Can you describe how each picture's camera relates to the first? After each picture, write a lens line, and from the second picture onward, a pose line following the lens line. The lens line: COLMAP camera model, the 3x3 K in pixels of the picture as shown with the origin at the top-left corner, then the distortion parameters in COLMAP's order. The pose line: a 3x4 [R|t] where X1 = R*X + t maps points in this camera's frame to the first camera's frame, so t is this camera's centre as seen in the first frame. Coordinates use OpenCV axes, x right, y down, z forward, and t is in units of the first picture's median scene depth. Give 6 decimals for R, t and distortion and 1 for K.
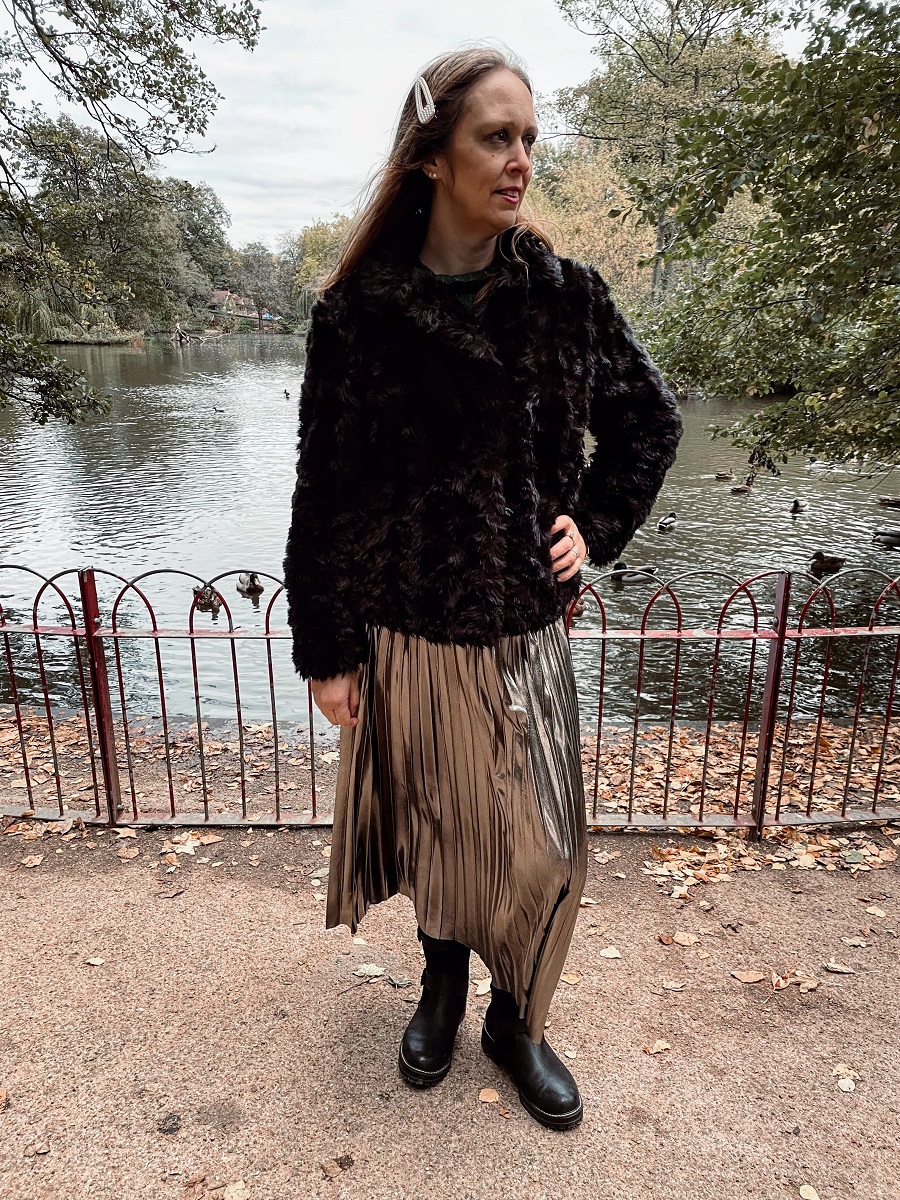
lens RADIAL K [[922.3, 0, 447.6], [0, 922.3, 628.3], [0, 0, 1]] dist [0.082516, -0.135848]
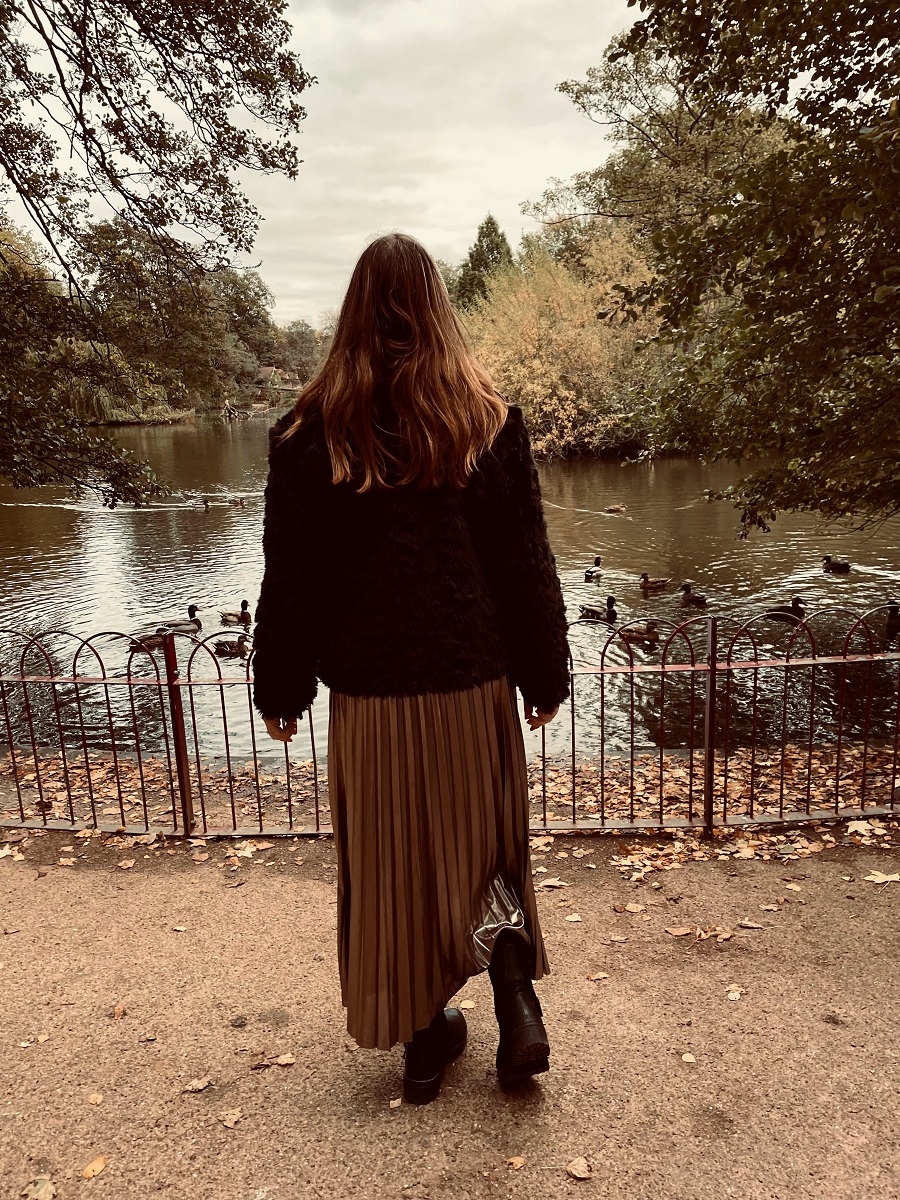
lens RADIAL K [[923.4, 0, 450.0], [0, 923.4, 600.0], [0, 0, 1]] dist [0.078745, -0.113156]
pose [[0.998384, -0.033612, -0.045823, 0.058505], [0.029308, 0.995369, -0.091551, 0.018186], [0.048688, 0.090060, 0.994746, -0.246185]]
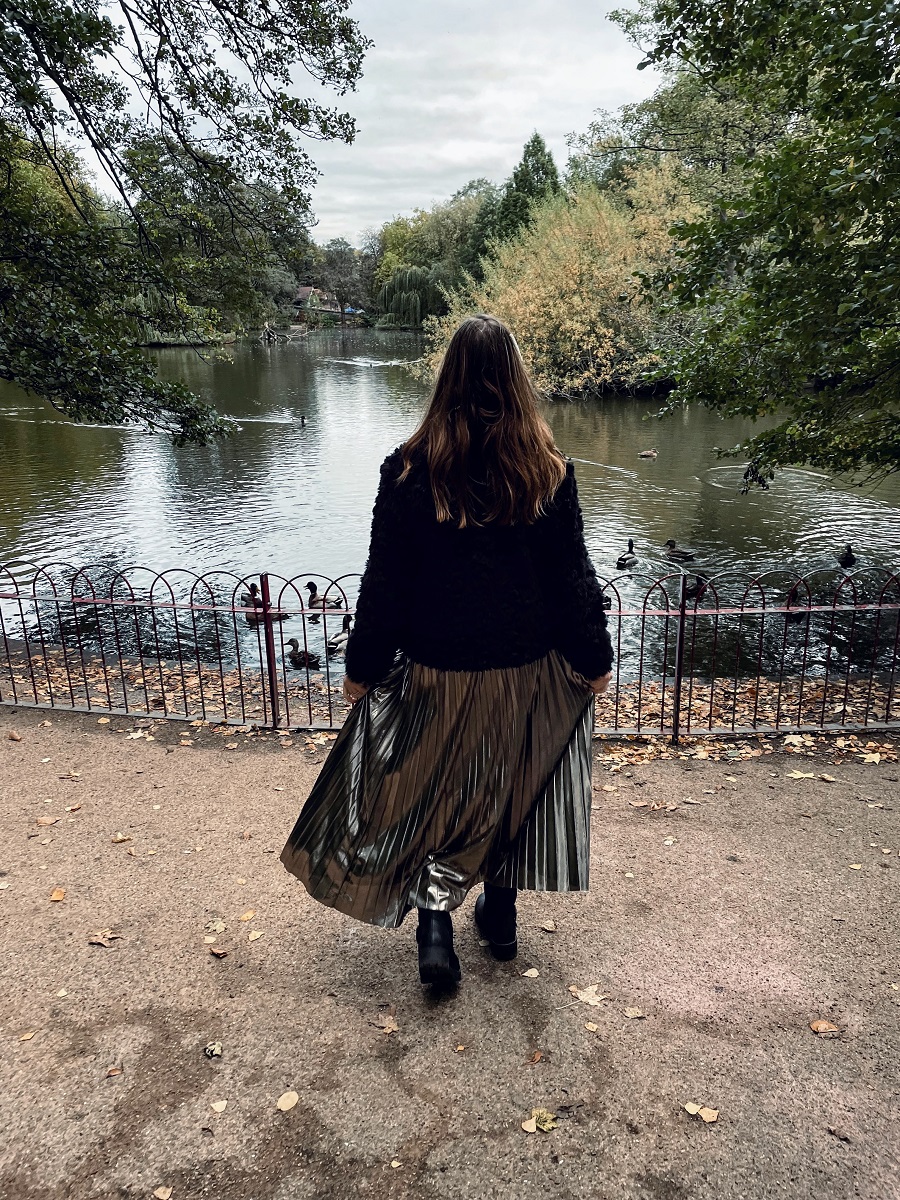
lens RADIAL K [[923.4, 0, 450.0], [0, 923.4, 600.0], [0, 0, 1]] dist [0.078745, -0.113156]
pose [[0.996672, 0.001364, -0.081508, 0.077271], [-0.002519, 0.999898, -0.014074, 0.006506], [0.081481, 0.014232, 0.996573, -0.579068]]
